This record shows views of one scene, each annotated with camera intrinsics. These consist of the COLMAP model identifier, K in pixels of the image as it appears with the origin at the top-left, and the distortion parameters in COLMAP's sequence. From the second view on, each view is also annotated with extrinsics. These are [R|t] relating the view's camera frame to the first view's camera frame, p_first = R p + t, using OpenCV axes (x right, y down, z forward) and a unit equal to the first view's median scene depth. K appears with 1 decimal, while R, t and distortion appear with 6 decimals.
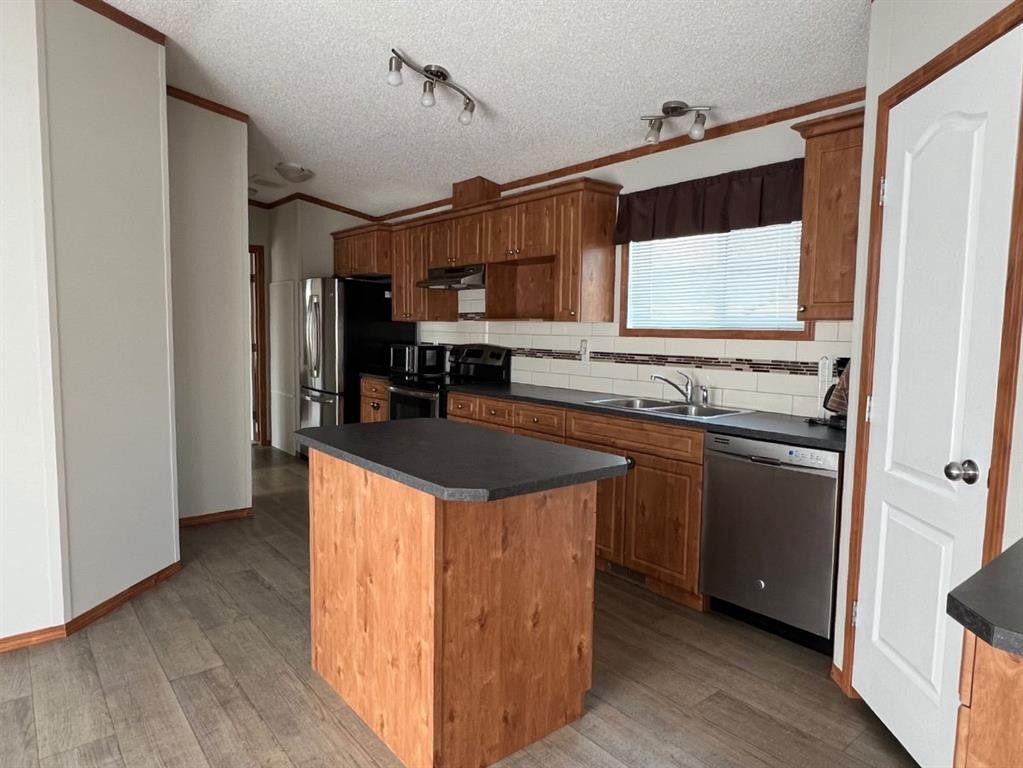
lens RADIAL K [[630.0, 0, 511.6], [0, 630.0, 382.6], [0, 0, 1]] dist [-0.001144, -0.002288]
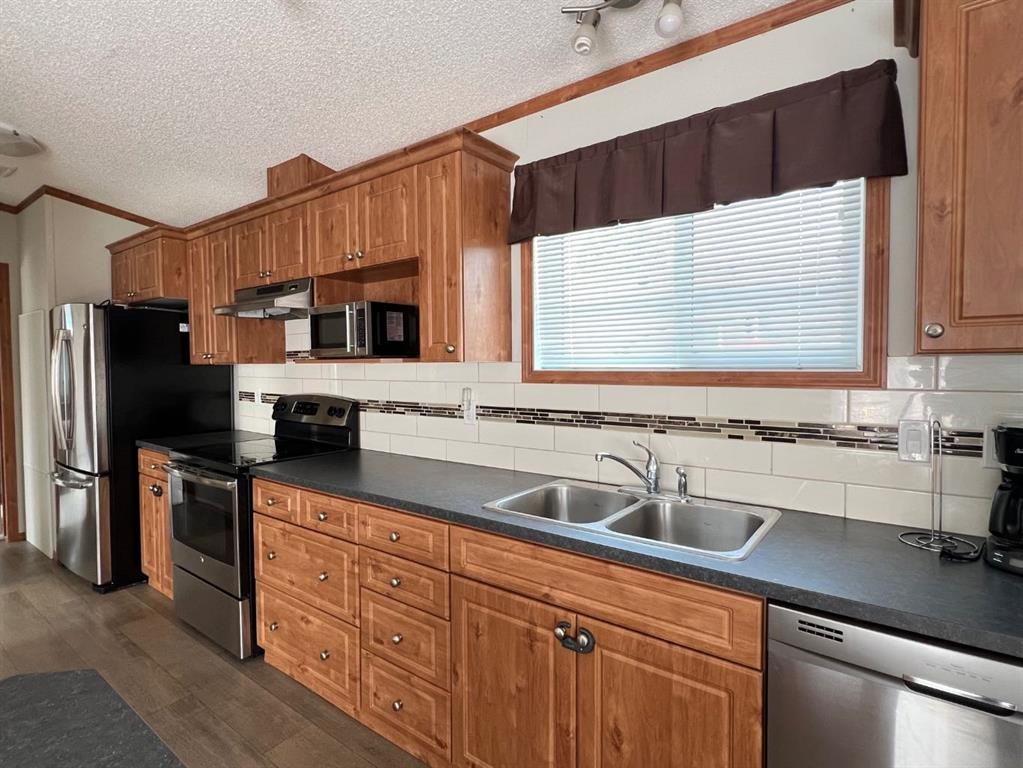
lens RADIAL K [[524.0, 0, 511.0], [0, 524.0, 385.4], [0, 0, 1]] dist [-0.002851, 0.000220]
pose [[0.970524, -0.032106, 0.238855, 0.030162], [0.042236, 0.998407, -0.037413, -0.051996], [-0.237273, 0.046398, 0.970334, 0.485180]]
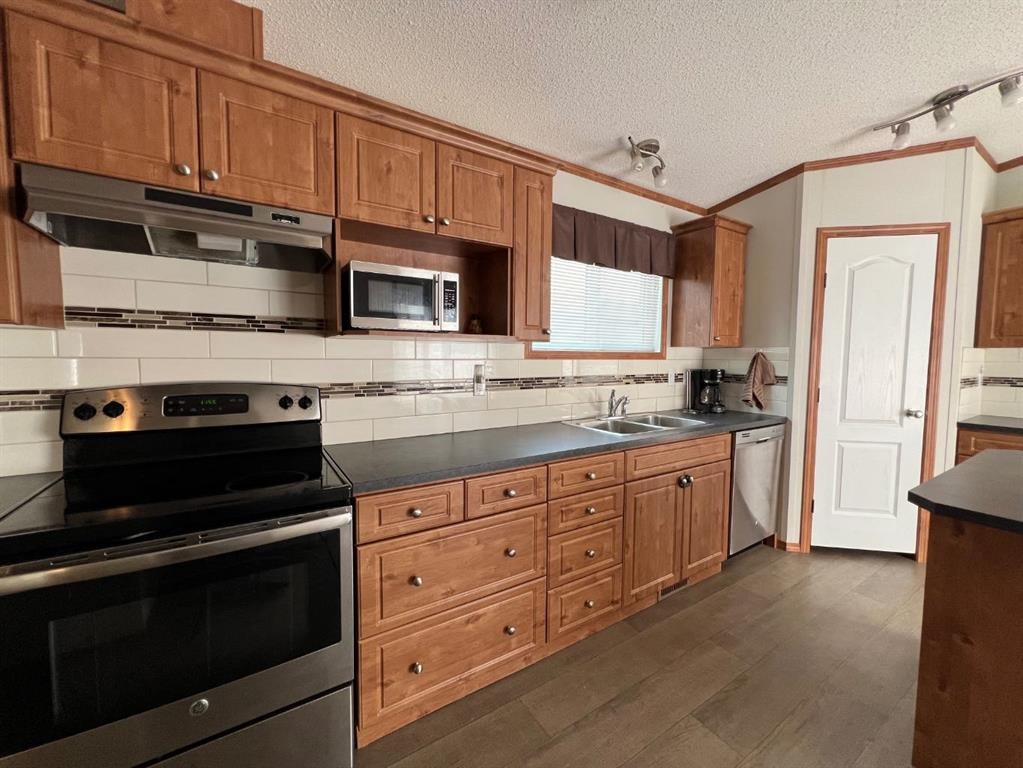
lens RADIAL K [[413.1, 0, 513.1], [0, 413.1, 383.2], [0, 0, 1]] dist [-0.003524, 0.001205]
pose [[0.112077, -0.083413, 0.990192, -0.415840], [0.075389, 0.994313, 0.075227, -0.086699], [-0.990836, 0.066218, 0.117728, 0.972967]]
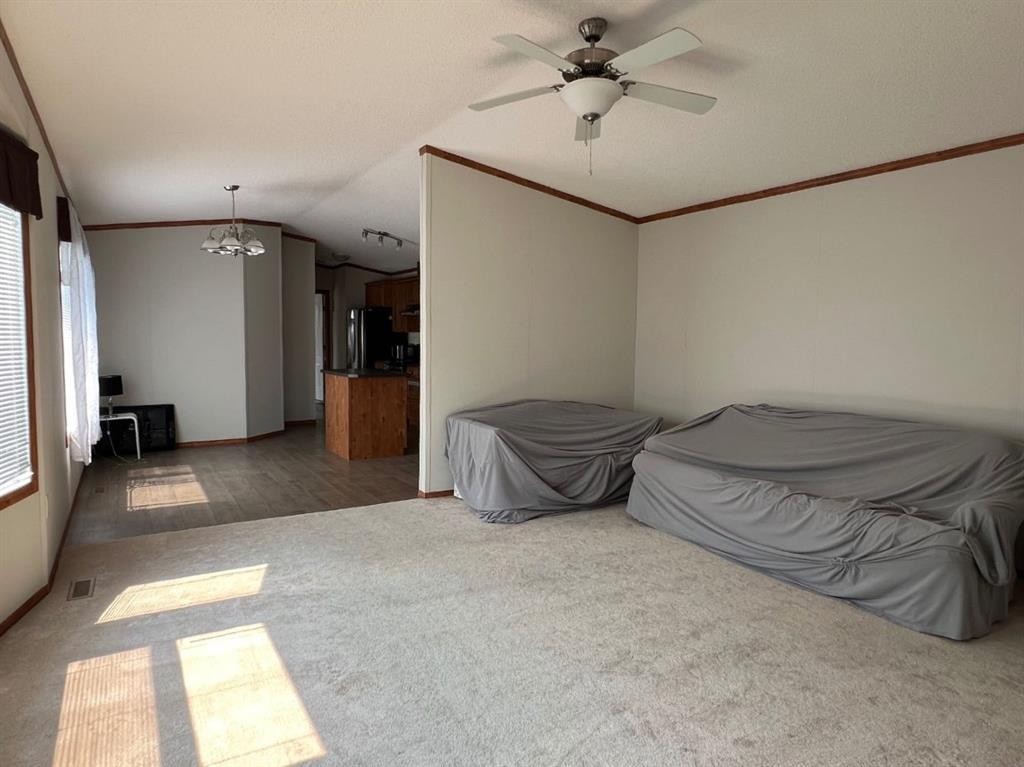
lens RADIAL K [[630.6, 0, 517.2], [0, 630.6, 386.6], [0, 0, 1]] dist [-0.001144, -0.002288]
pose [[0.991919, 0.007931, -0.126625, 0.598836], [-0.009059, 0.999924, -0.008337, 0.109571], [0.126549, 0.009417, 0.991916, -1.159737]]
